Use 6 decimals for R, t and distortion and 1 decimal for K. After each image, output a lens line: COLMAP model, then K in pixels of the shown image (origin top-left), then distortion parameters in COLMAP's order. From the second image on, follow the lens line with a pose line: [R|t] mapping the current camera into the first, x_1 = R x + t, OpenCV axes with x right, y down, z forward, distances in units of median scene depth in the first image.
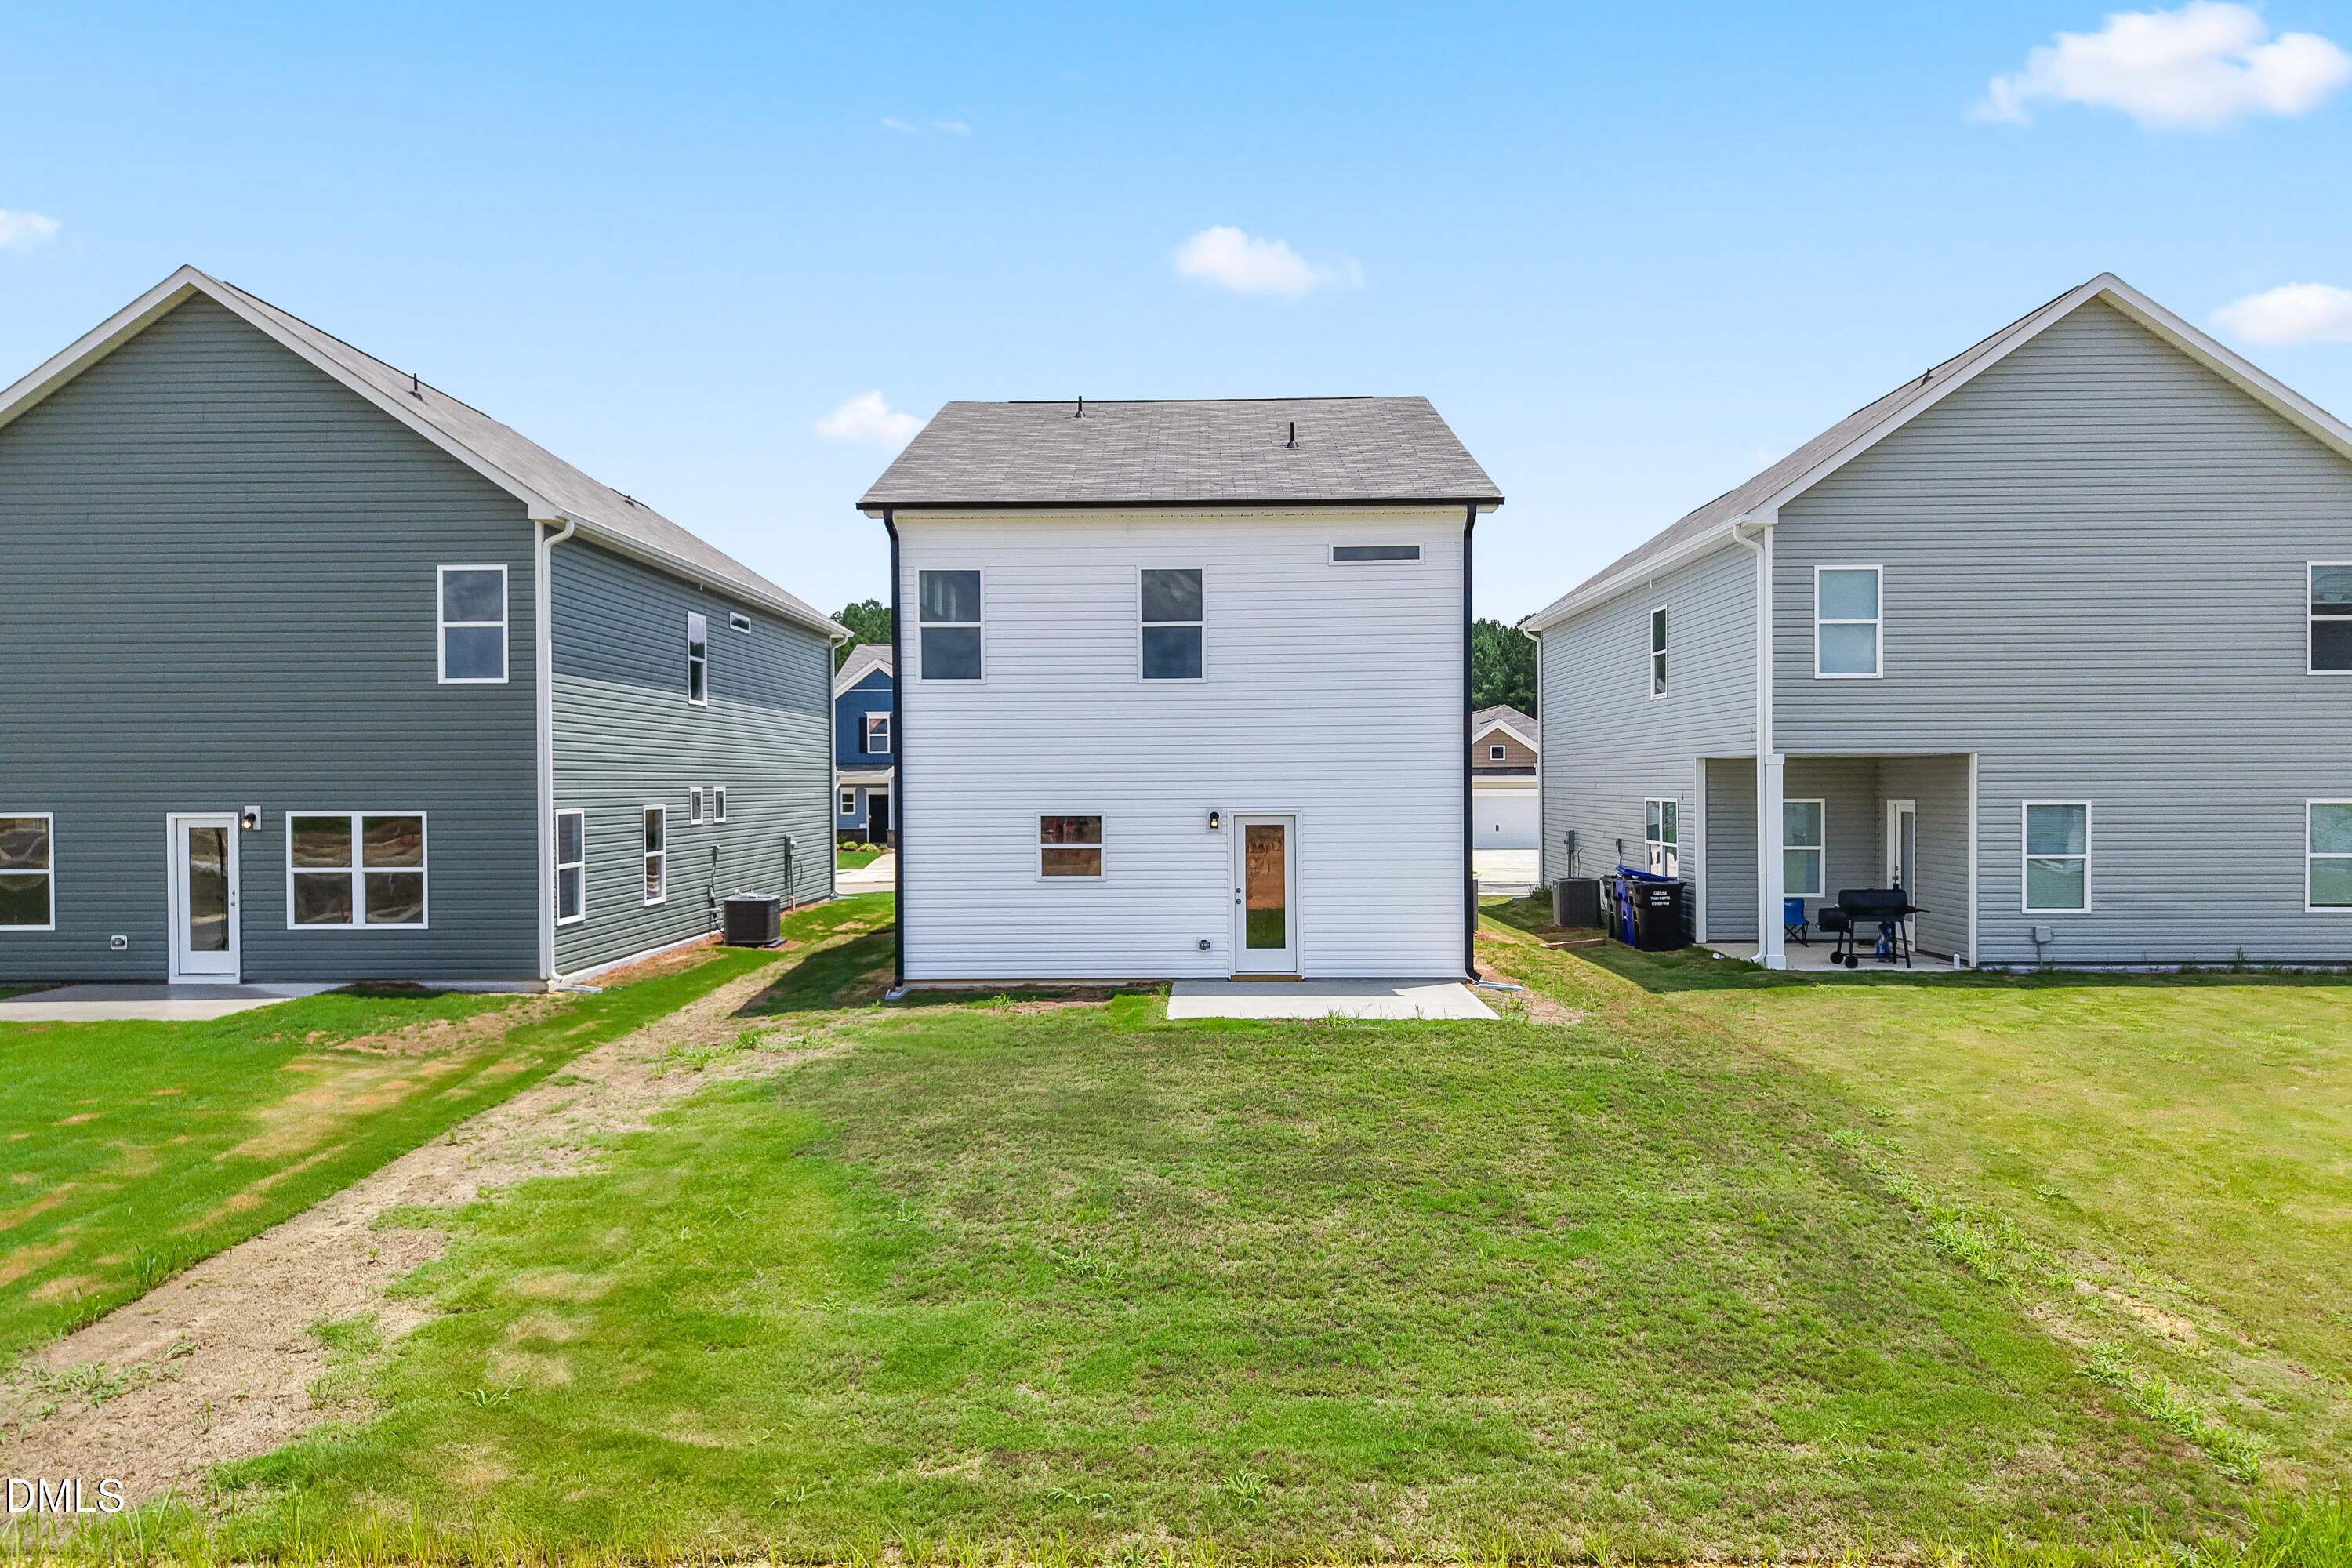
lens RADIAL K [[1601.7, 0, 1176.0], [0, 1601.7, 784.0], [0, 0, 1]] dist [-0.004124, 0.003357]
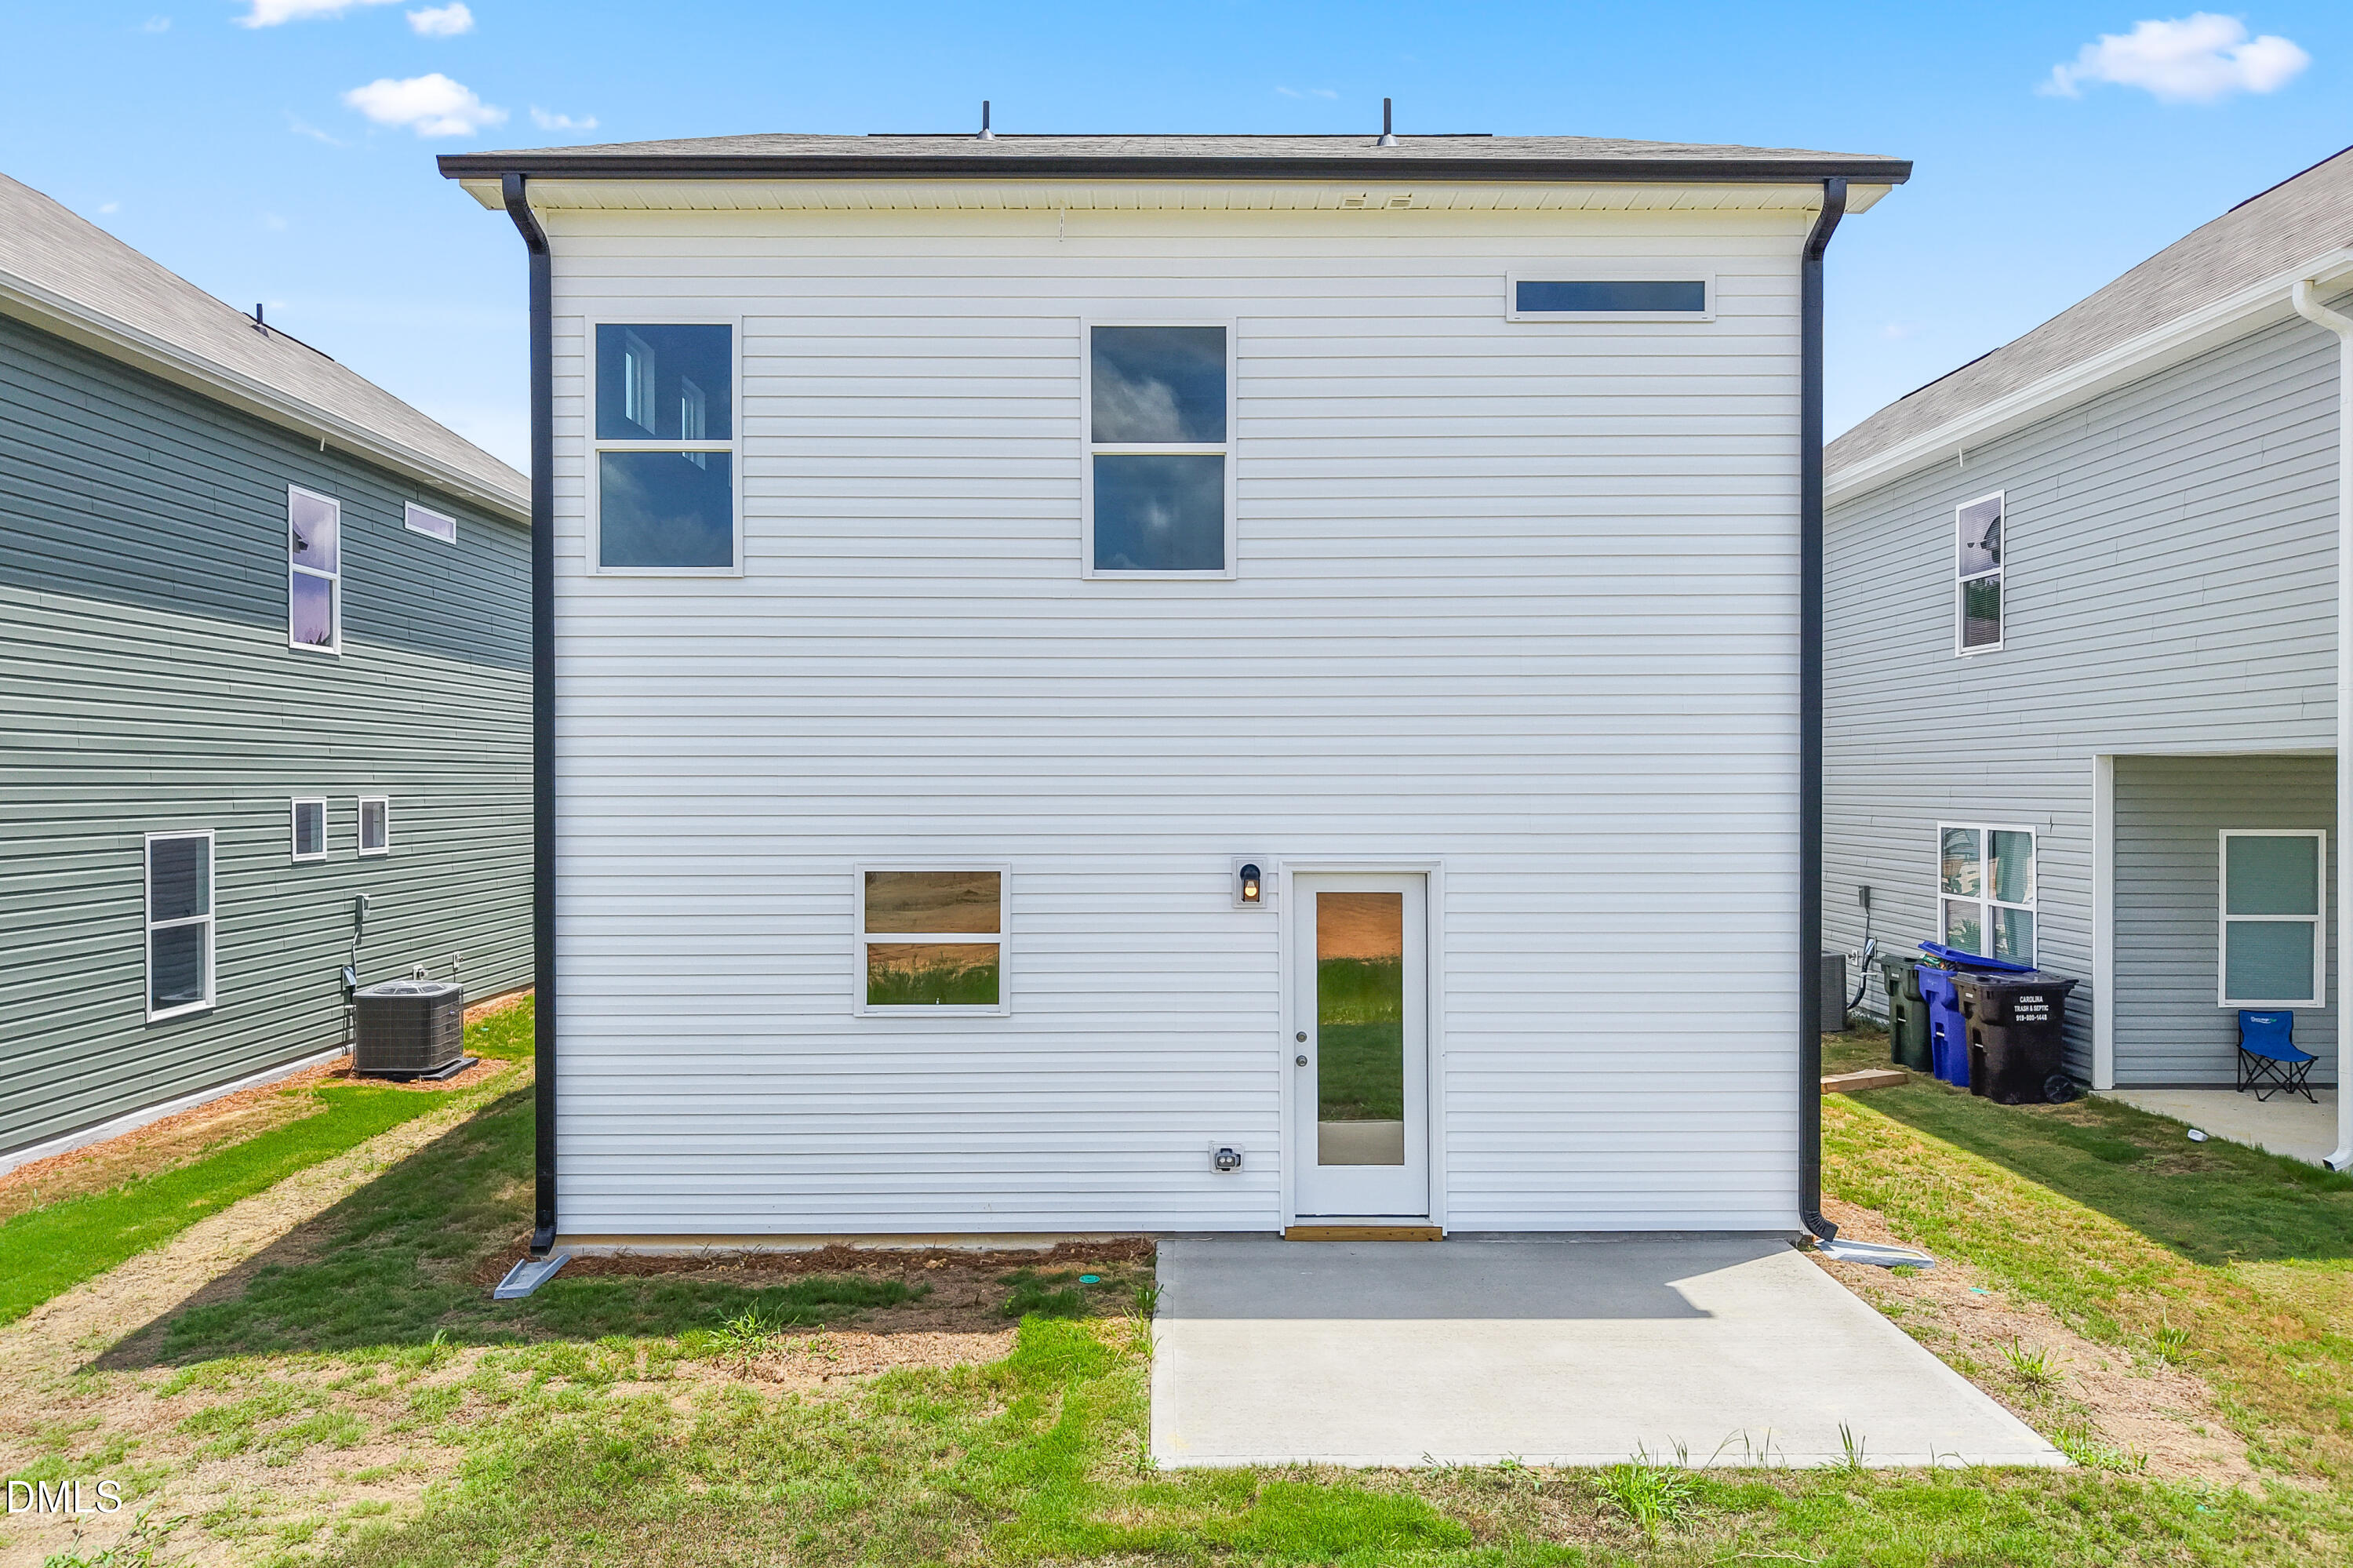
lens RADIAL K [[1602.5, 0, 1176.5], [0, 1602.5, 784.0], [0, 0, 1]] dist [-0.004124, 0.003357]
pose [[0.999646, 0.005734, 0.025976, -0.008731], [-0.005702, 0.999983, -0.001326, -0.004648], [-0.025983, 0.001178, 0.999662, 0.545880]]
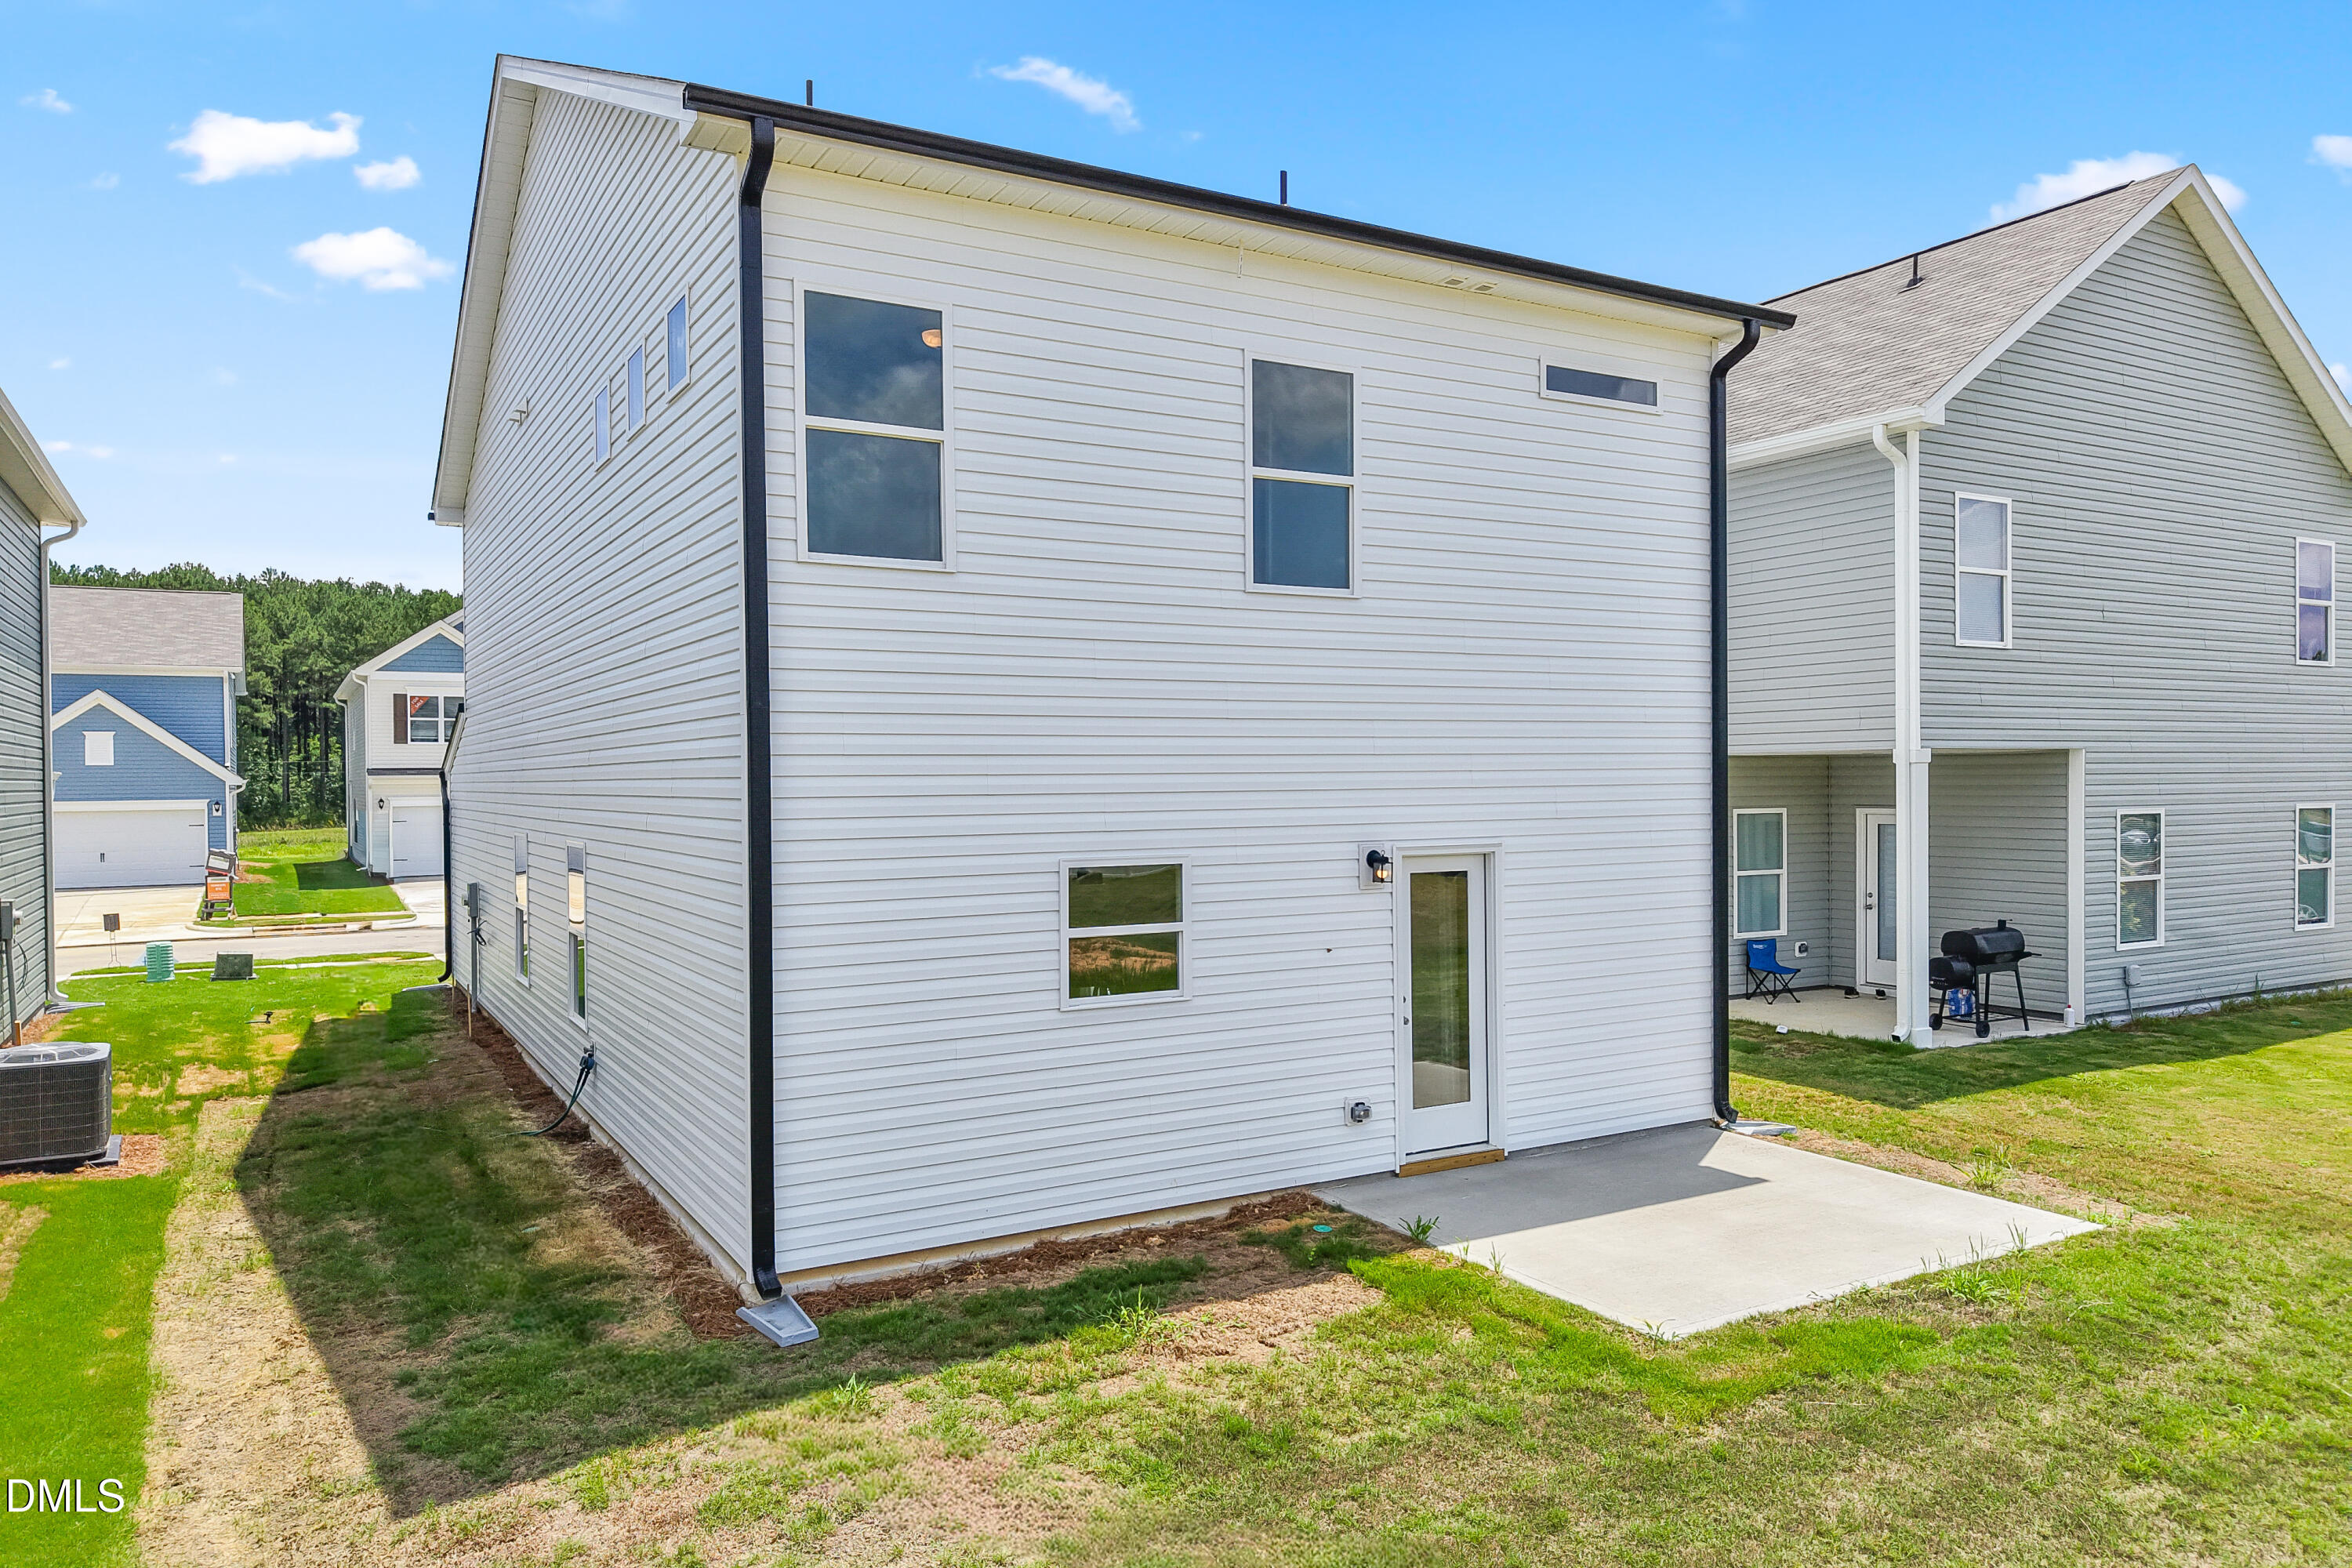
lens RADIAL K [[1572.6, 0, 1176.0], [0, 1572.6, 784.0], [0, 0, 1]] dist [-0.002162, -0.000018]
pose [[0.857088, -0.003217, 0.515161, -0.288754], [0.004393, 0.999990, -0.001064, -0.003651], [-0.515152, 0.003175, 0.857093, 0.597496]]
